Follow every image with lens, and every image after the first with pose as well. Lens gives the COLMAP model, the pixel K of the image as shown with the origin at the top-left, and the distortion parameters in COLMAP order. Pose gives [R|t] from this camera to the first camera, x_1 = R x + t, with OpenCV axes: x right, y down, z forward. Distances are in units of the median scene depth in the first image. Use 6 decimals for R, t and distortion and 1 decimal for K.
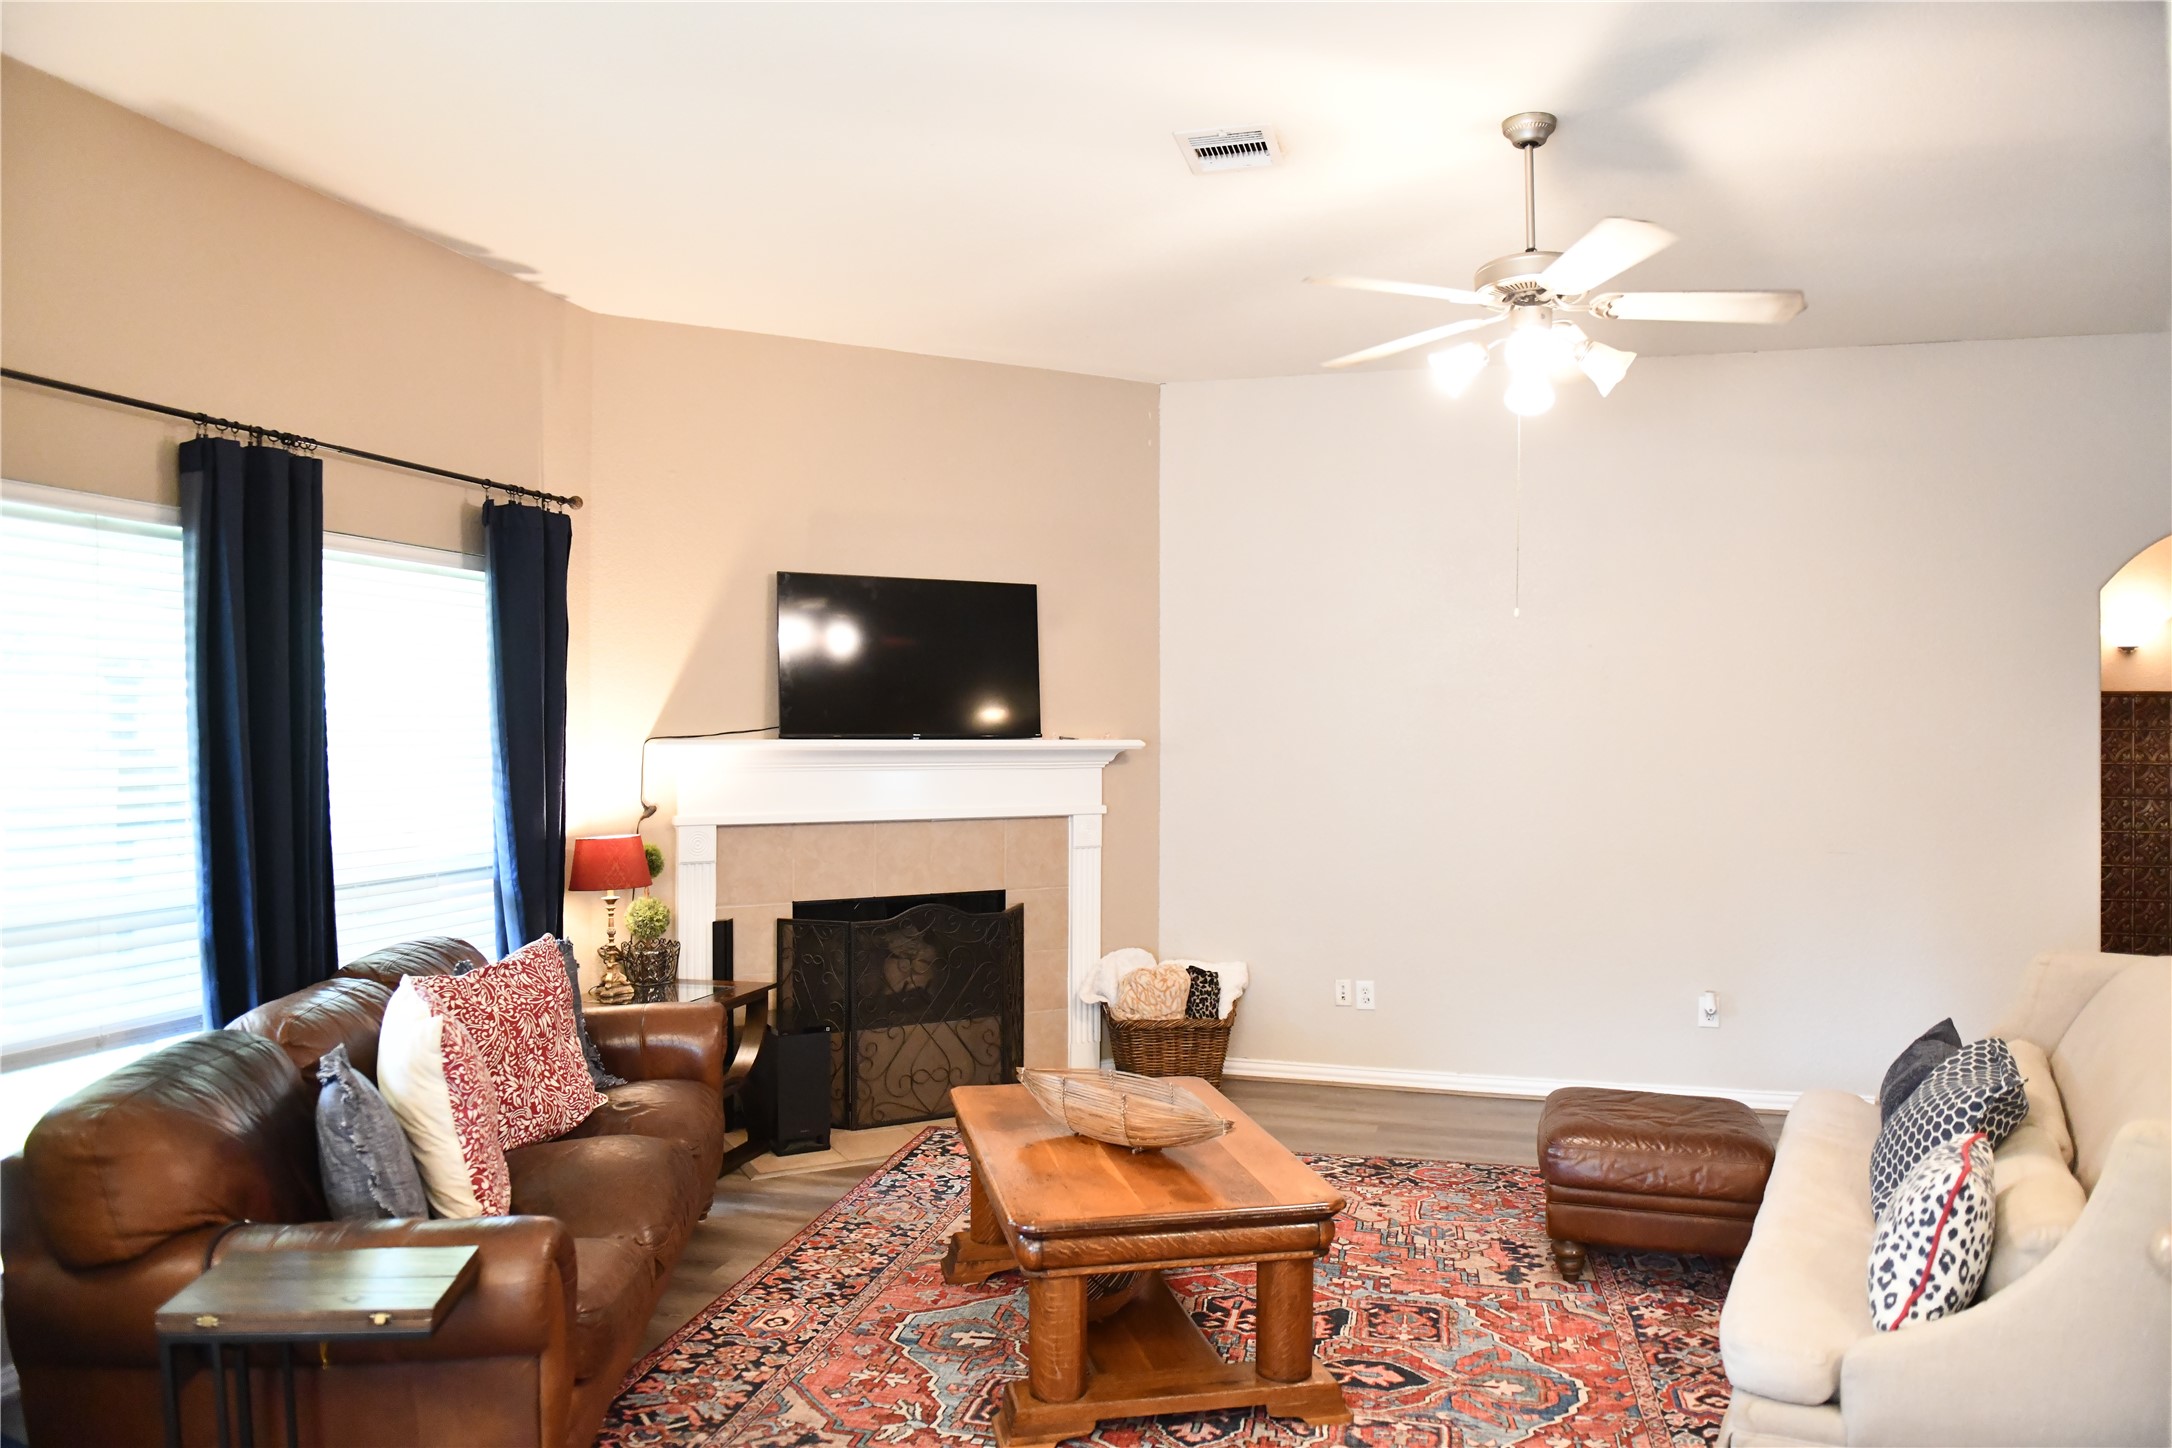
lens RADIAL K [[1479.3, 0, 1086.0], [0, 1479.3, 724.0], [0, 0, 1]] dist [-0.030821, 0.000991]
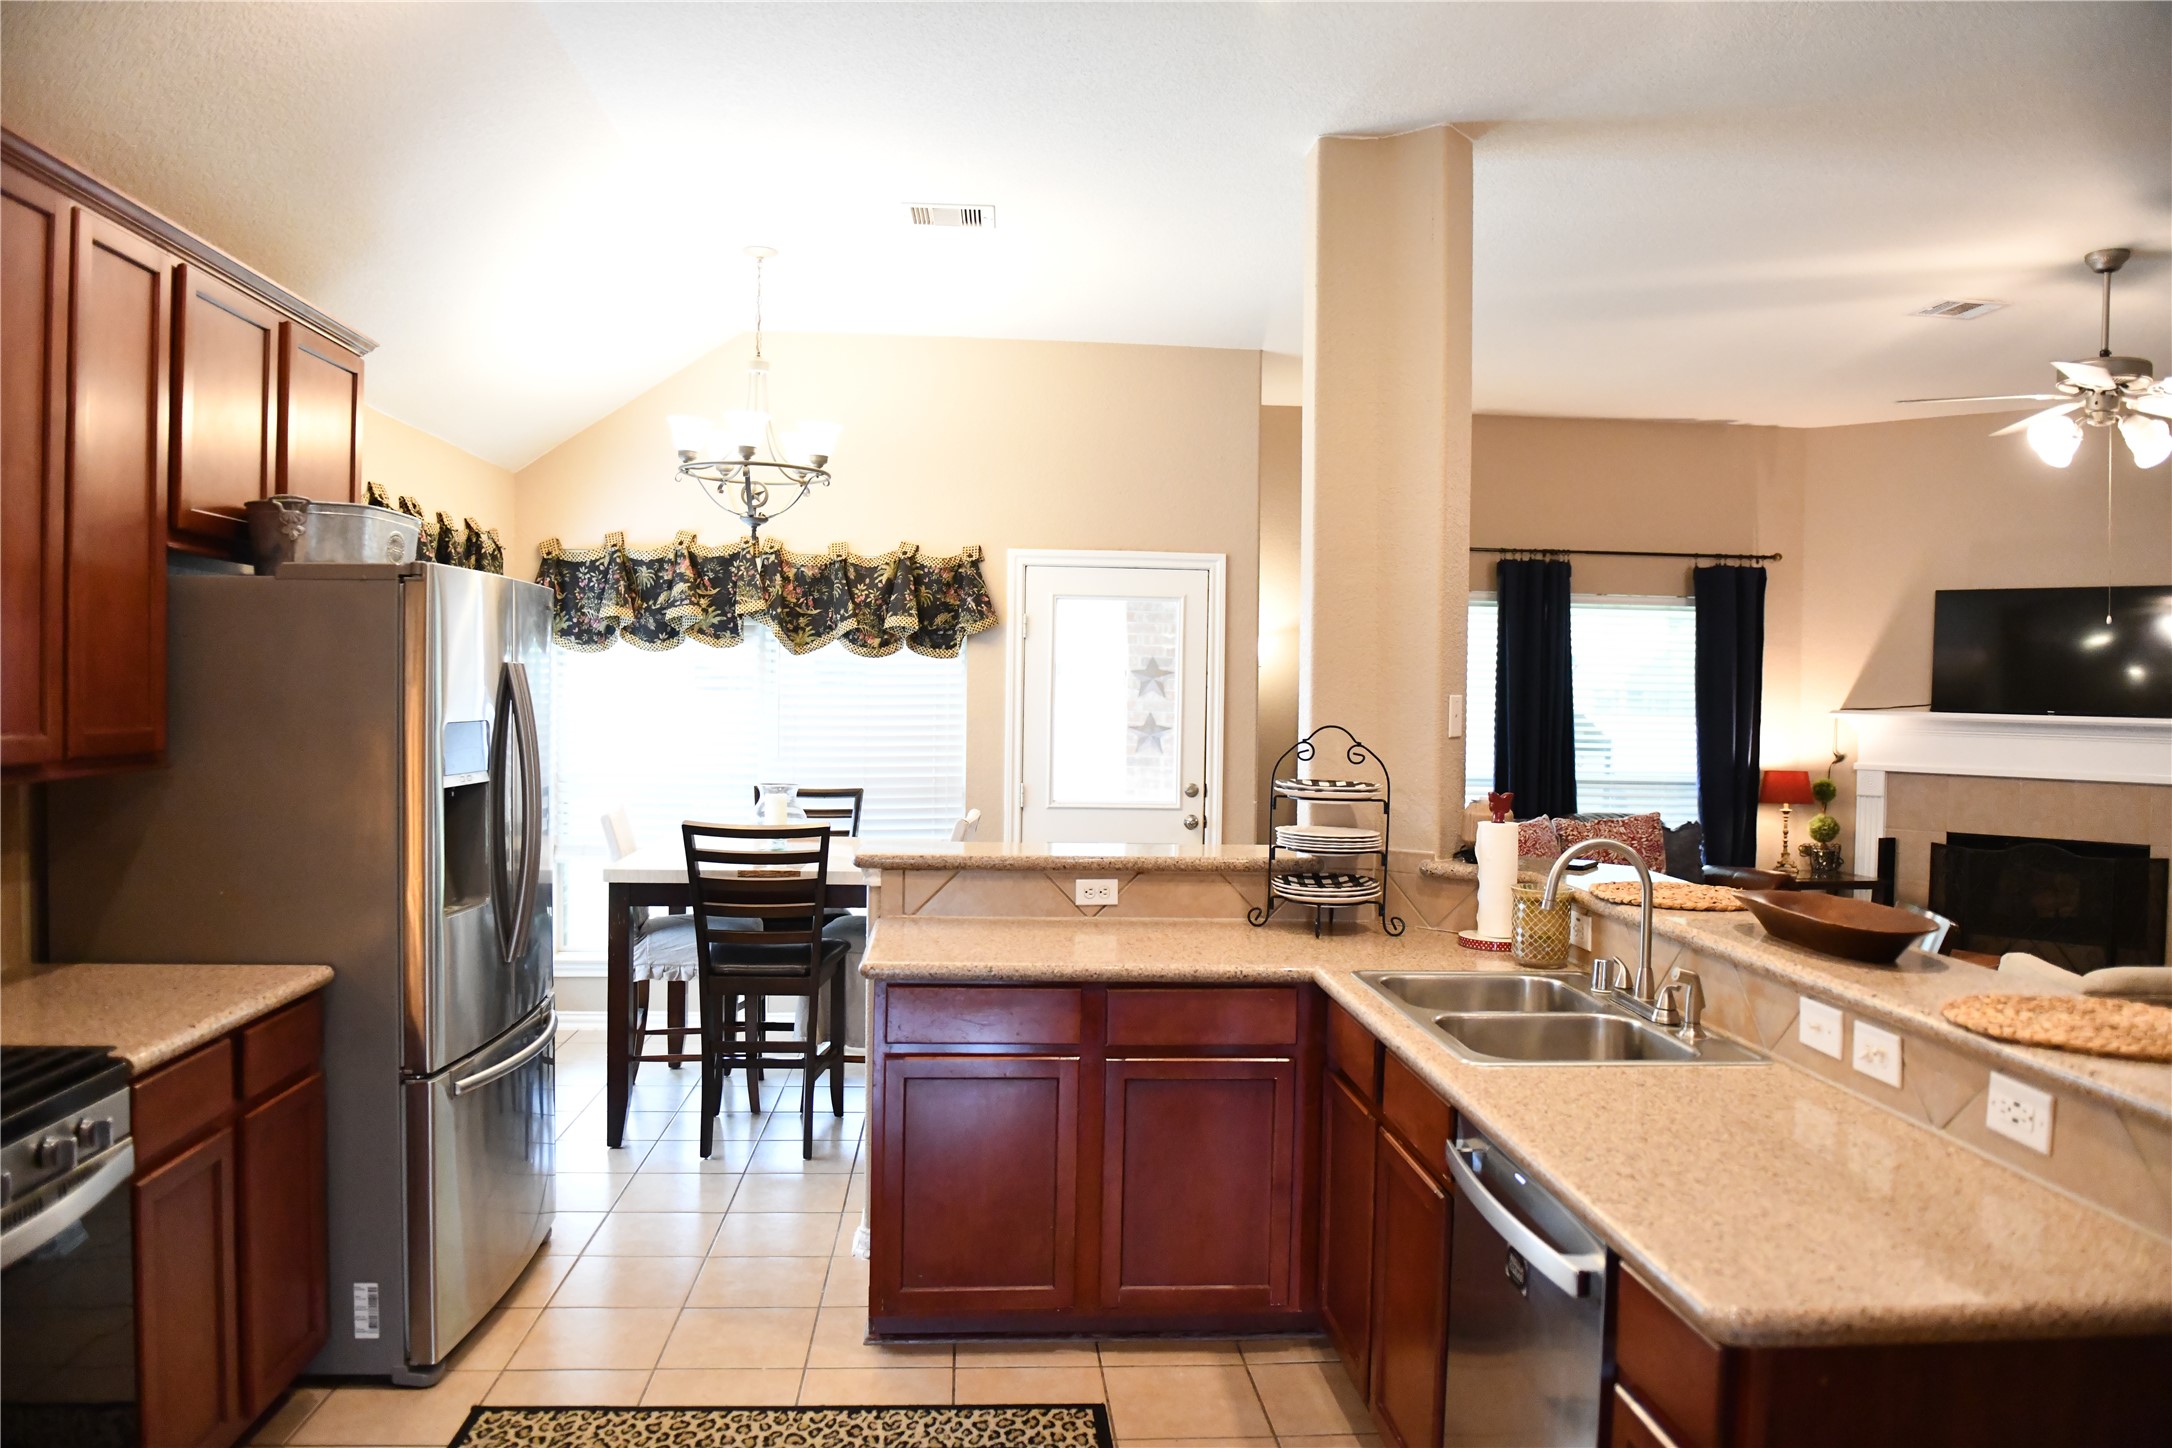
lens RADIAL K [[1479.3, 0, 1086.0], [0, 1479.3, 724.0], [0, 0, 1]] dist [-0.030821, 0.000991]
pose [[0.359783, 0.023506, -0.932740, 0.805554], [-0.020393, 0.999642, 0.017326, 0.014405], [0.932813, 0.012788, 0.360134, -0.237310]]
